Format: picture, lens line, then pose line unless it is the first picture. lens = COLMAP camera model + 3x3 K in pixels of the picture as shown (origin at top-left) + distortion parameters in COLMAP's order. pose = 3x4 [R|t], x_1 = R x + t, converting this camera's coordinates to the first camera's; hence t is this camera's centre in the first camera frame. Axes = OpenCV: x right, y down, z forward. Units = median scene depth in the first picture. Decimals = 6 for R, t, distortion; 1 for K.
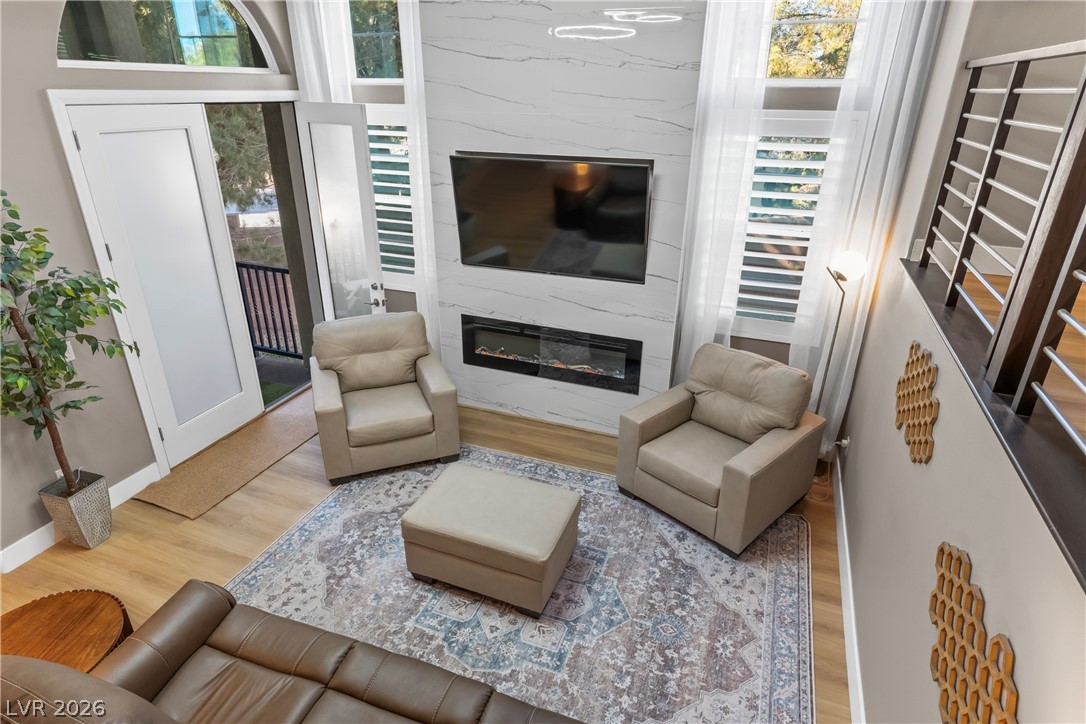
lens RADIAL K [[589.5, 0, 543.0], [0, 589.5, 362.0], [0, 0, 1]] dist [-0.003790, 0.000459]
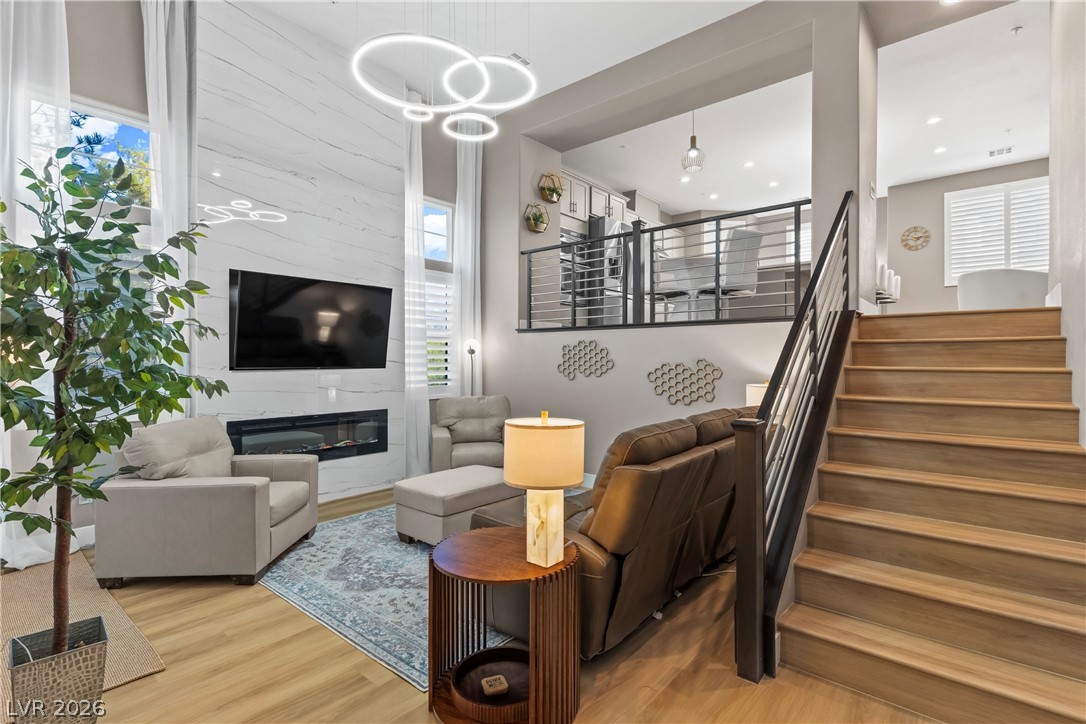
lens RADIAL K [[523.8, 0, 543.0], [0, 523.8, 362.0], [0, 0, 1]] dist [-0.001367, -0.000071]
pose [[0.327028, -0.010619, 0.944955, -0.999729], [0.384053, 0.915131, -0.122629, 0.177636], [-0.863456, 0.403016, 0.303352, 0.276671]]
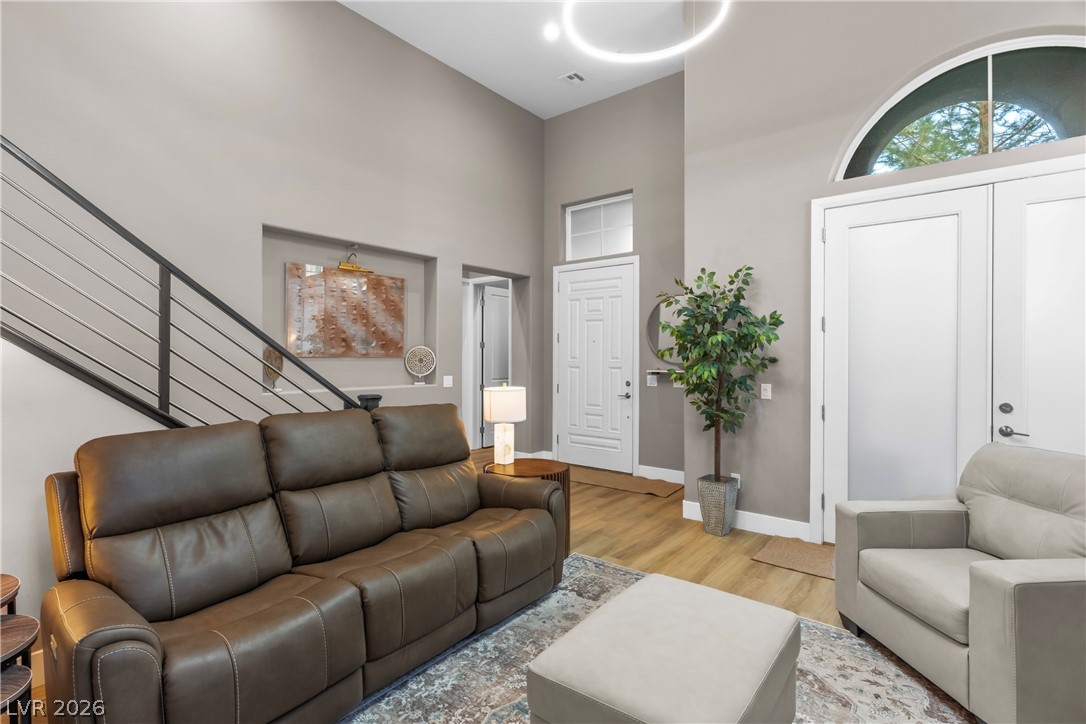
lens RADIAL K [[512.9, 0, 543.0], [0, 512.9, 362.0], [0, 0, 1]] dist [0.001274, 0.000645]
pose [[-0.293727, 0.001558, -0.955888, 0.380142], [-0.391720, 0.911980, 0.121855, -0.020456], [0.871940, 0.410232, -0.267263, 0.751938]]
